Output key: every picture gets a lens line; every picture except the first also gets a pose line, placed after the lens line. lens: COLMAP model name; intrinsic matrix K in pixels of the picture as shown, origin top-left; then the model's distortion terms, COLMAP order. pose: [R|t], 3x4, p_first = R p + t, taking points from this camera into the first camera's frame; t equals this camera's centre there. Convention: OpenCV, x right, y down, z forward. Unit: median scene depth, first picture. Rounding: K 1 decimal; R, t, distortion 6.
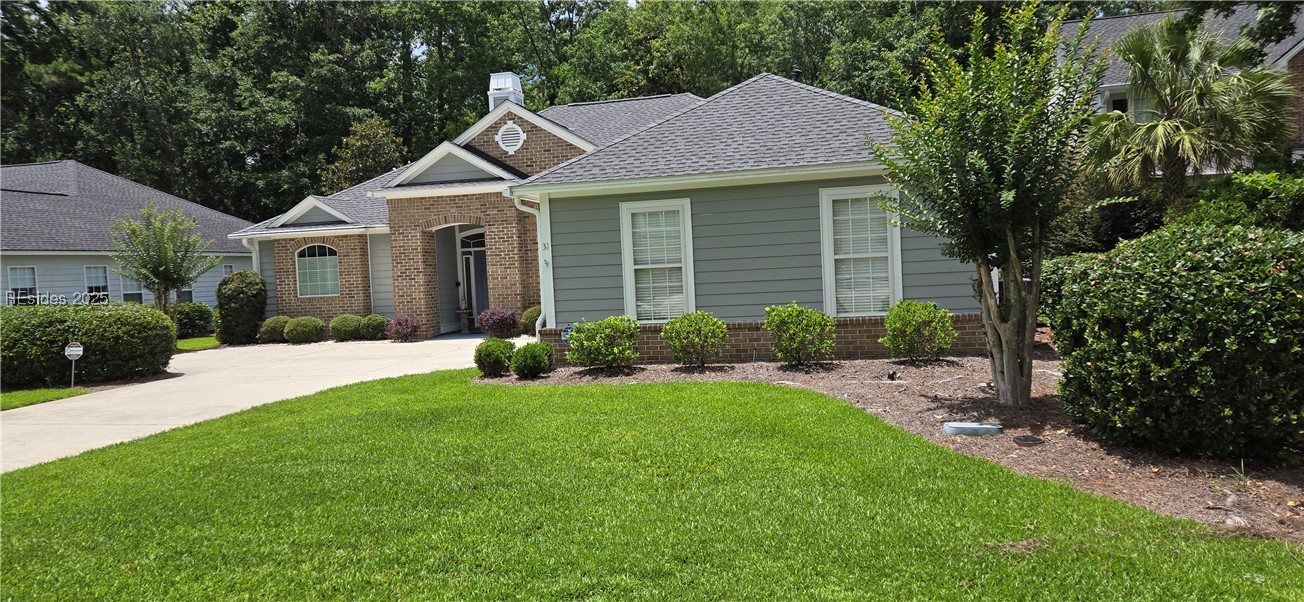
lens RADIAL K [[866.3, 0, 652.0], [0, 866.3, 301.0], [0, 0, 1]] dist [0.003597, -0.004102]
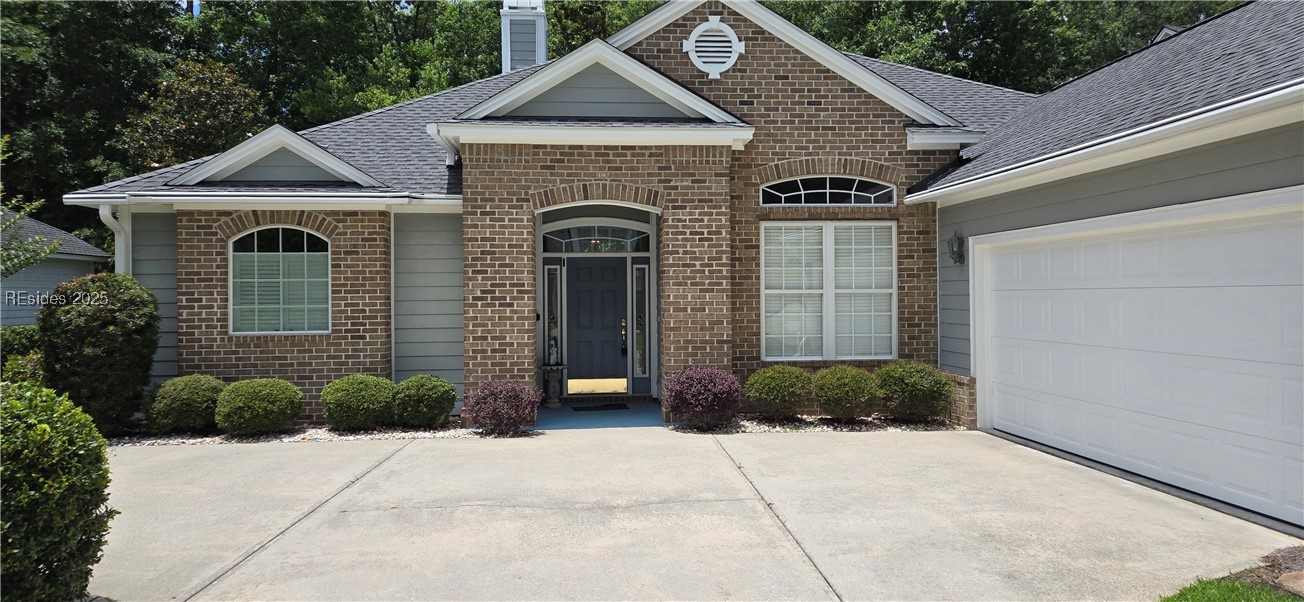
lens RADIAL K [[866.3, 0, 652.0], [0, 866.3, 301.0], [0, 0, 1]] dist [0.003597, -0.004102]
pose [[0.953379, 0.035954, 0.299625, -0.341990], [-0.023991, 0.998765, -0.043513, -0.007918], [-0.300819, 0.034296, 0.953064, 0.490435]]
